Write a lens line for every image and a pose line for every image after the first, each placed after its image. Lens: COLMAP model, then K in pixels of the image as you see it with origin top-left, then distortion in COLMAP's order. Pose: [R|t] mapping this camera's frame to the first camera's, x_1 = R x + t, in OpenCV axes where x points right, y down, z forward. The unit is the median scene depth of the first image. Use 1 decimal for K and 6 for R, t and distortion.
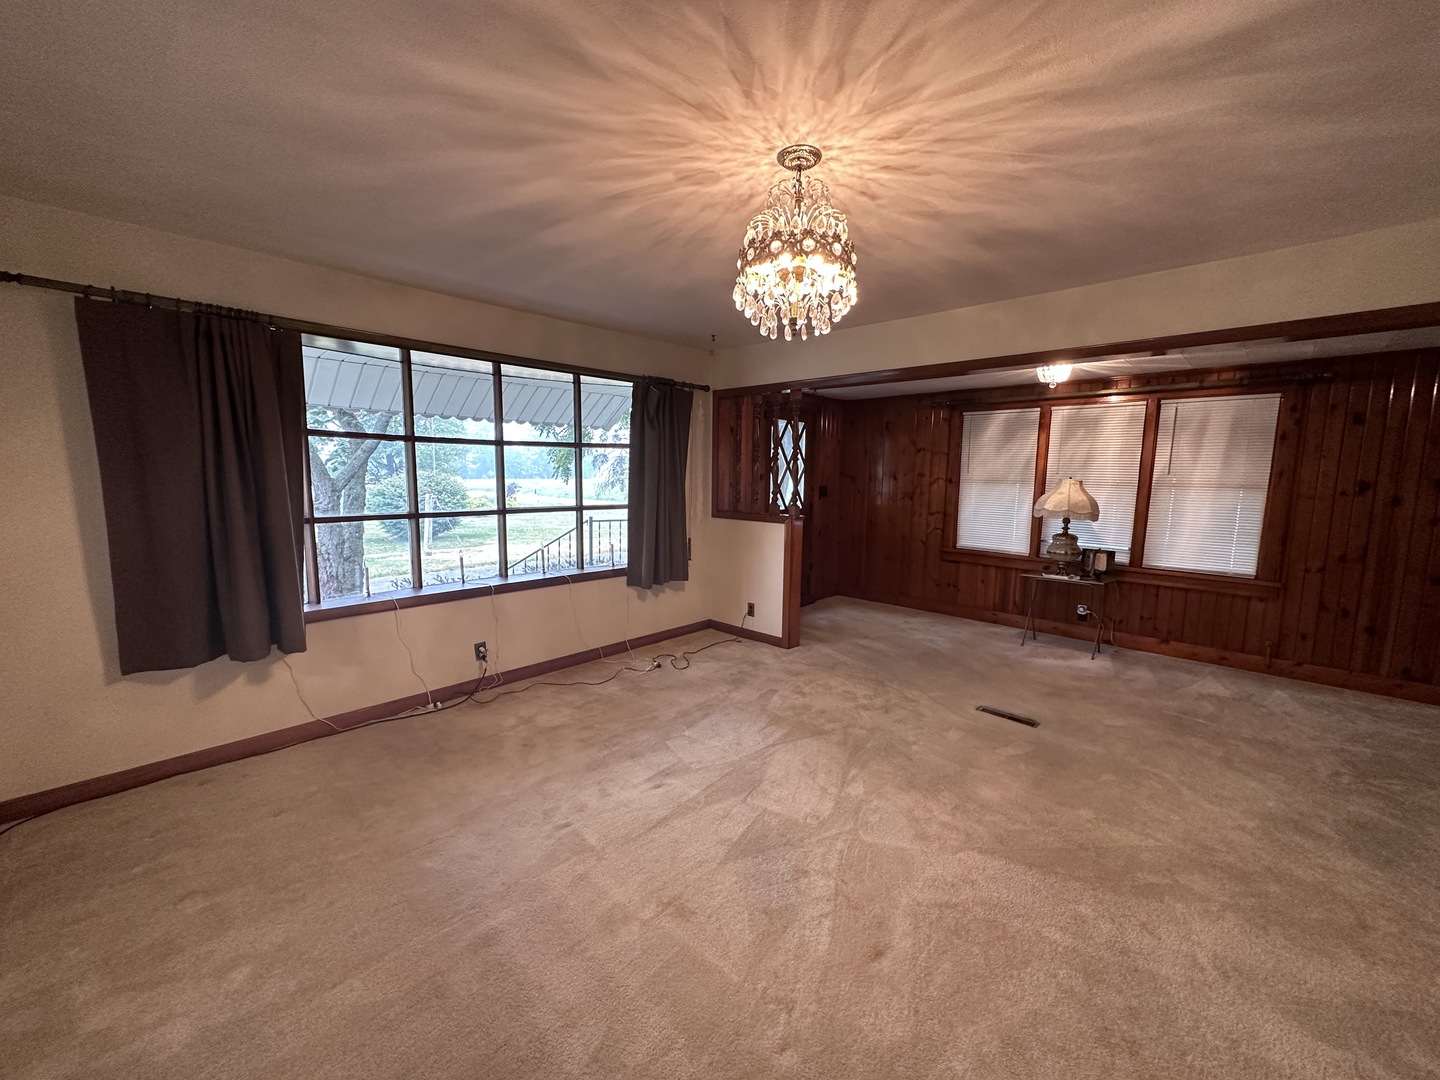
lens RADIAL K [[576.3, 0, 723.6], [0, 576.3, 543.2], [0, 0, 1]] dist [0.000271, 0.000182]
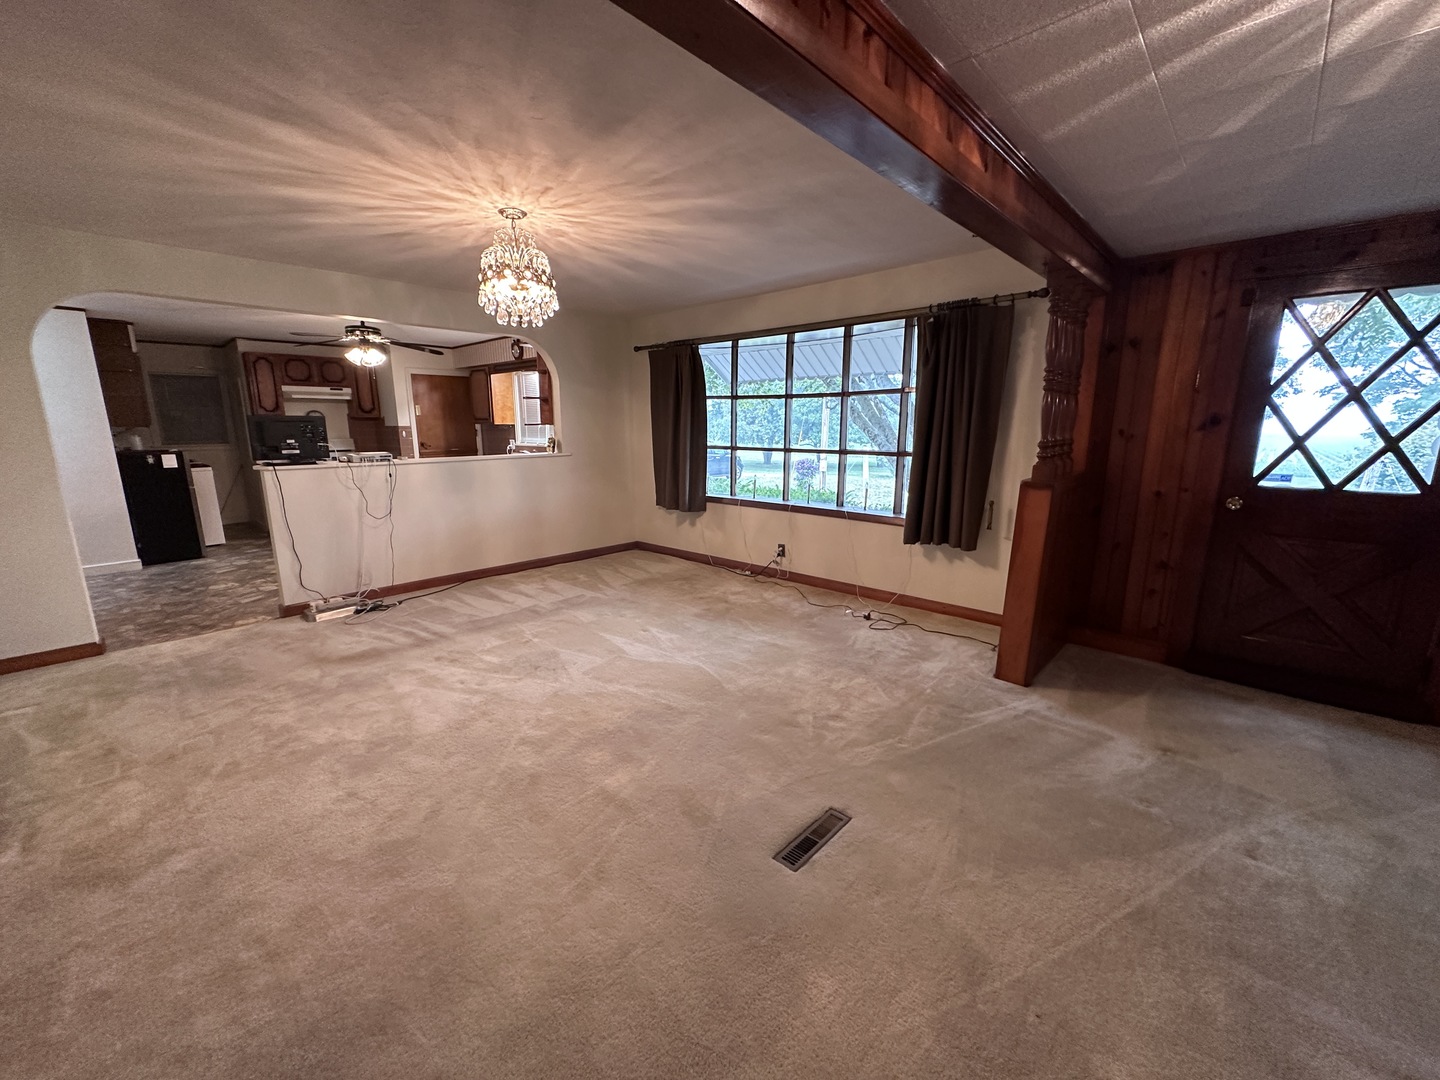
lens RADIAL K [[576.3, 0, 714.0], [0, 576.3, 543.5], [0, 0, 1]] dist [0.000271, 0.000182]
pose [[0.002373, 0.192742, -0.981247, 1.008304], [-0.120710, 0.974130, 0.191052, -0.078988], [0.992685, 0.117993, 0.025578, 0.868901]]
